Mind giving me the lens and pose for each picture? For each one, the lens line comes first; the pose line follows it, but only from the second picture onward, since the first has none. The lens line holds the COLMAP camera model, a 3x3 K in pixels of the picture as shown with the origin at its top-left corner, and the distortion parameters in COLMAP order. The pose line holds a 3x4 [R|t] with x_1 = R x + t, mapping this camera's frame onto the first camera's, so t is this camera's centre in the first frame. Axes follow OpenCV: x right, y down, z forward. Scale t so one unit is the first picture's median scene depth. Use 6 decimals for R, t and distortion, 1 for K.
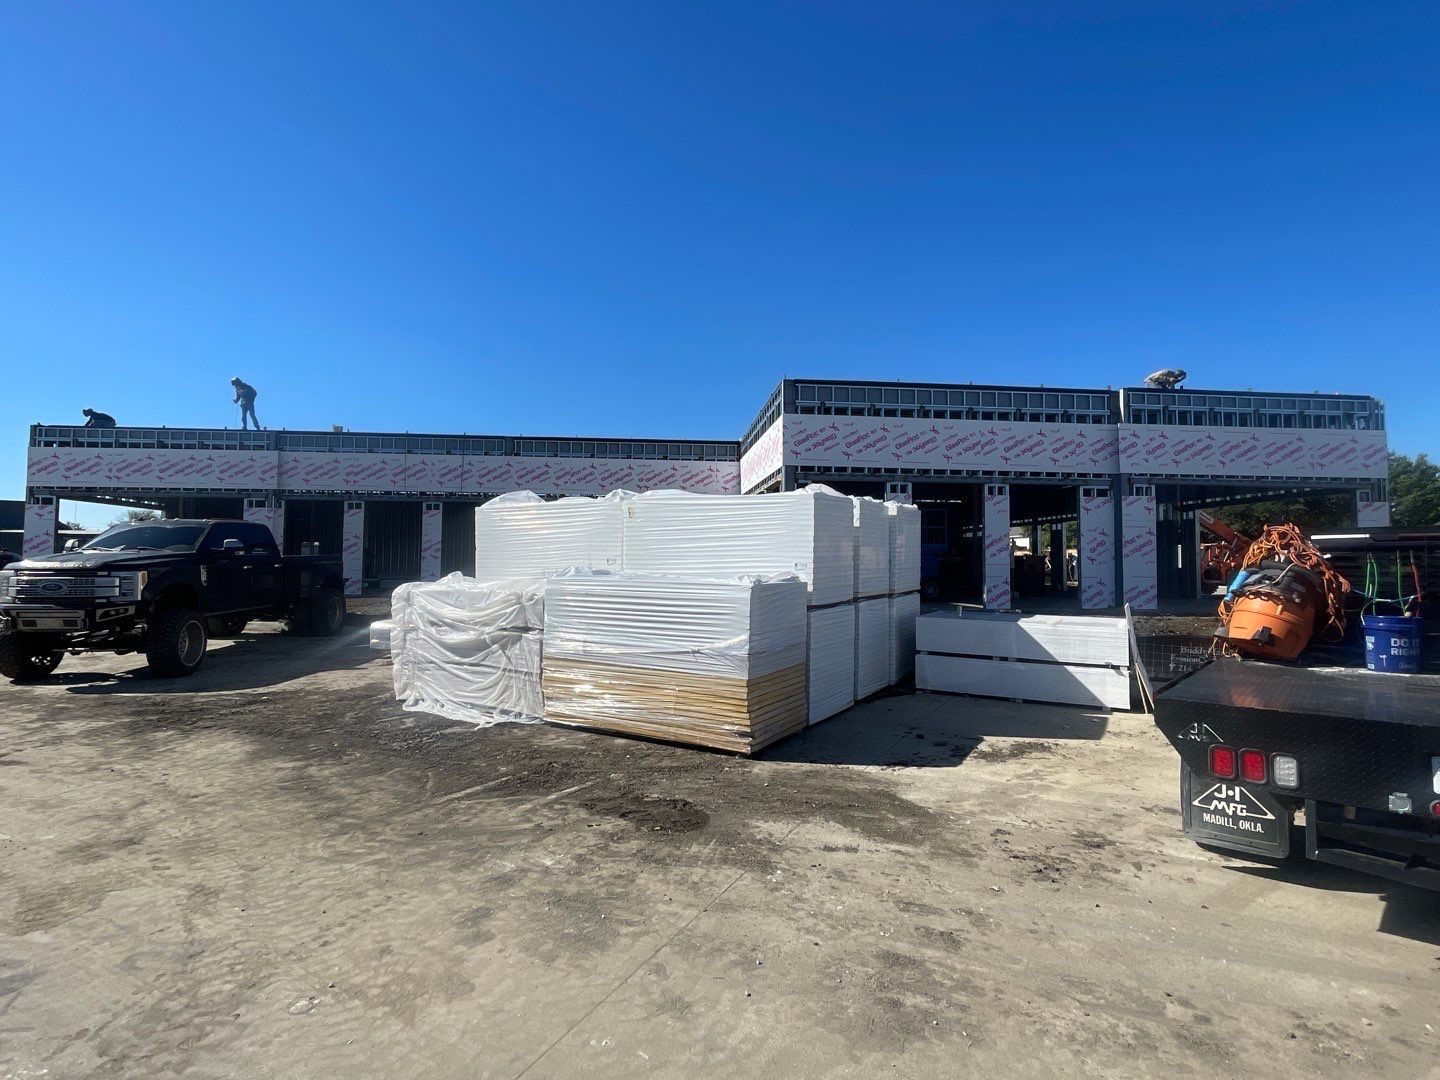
lens RADIAL K [[709.8, 0, 730.3], [0, 709.8, 535.0], [0, 0, 1]] dist [-0.001271, -0.001050]
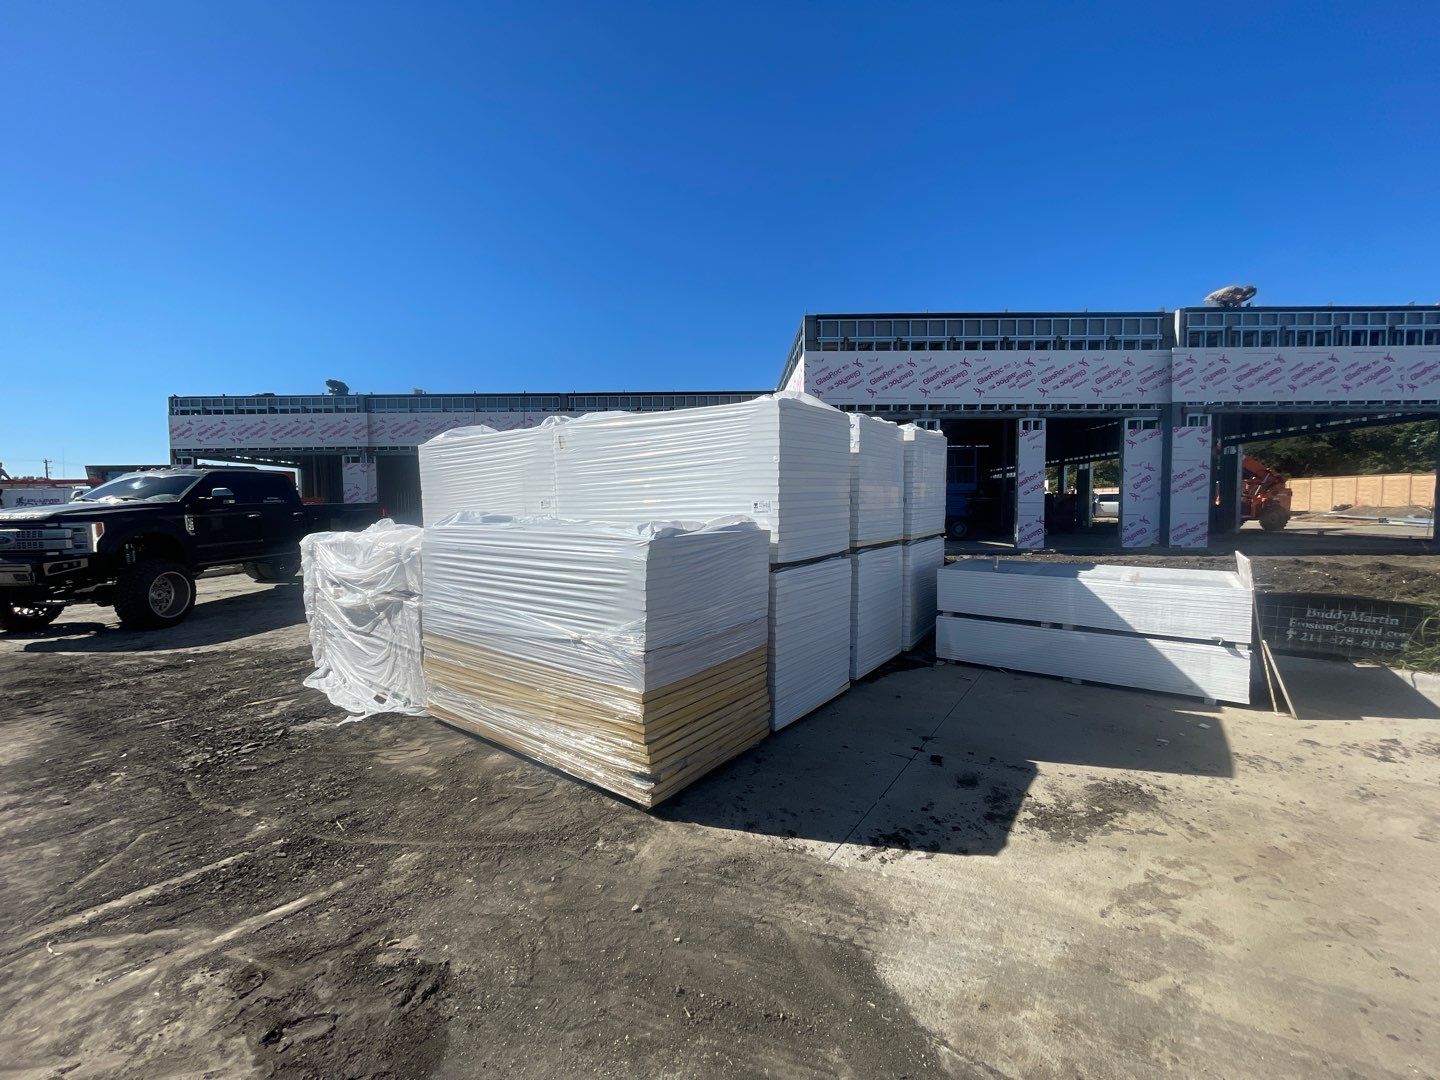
lens RADIAL K [[595.2, 0, 716.1], [0, 595.2, 535.4], [0, 0, 1]] dist [-0.001145, -0.000752]
pose [[0.993556, -0.008530, -0.113021, 0.116024], [0.018541, 0.995963, 0.087829, 0.019219], [0.111815, -0.089358, 0.989703, 0.404271]]
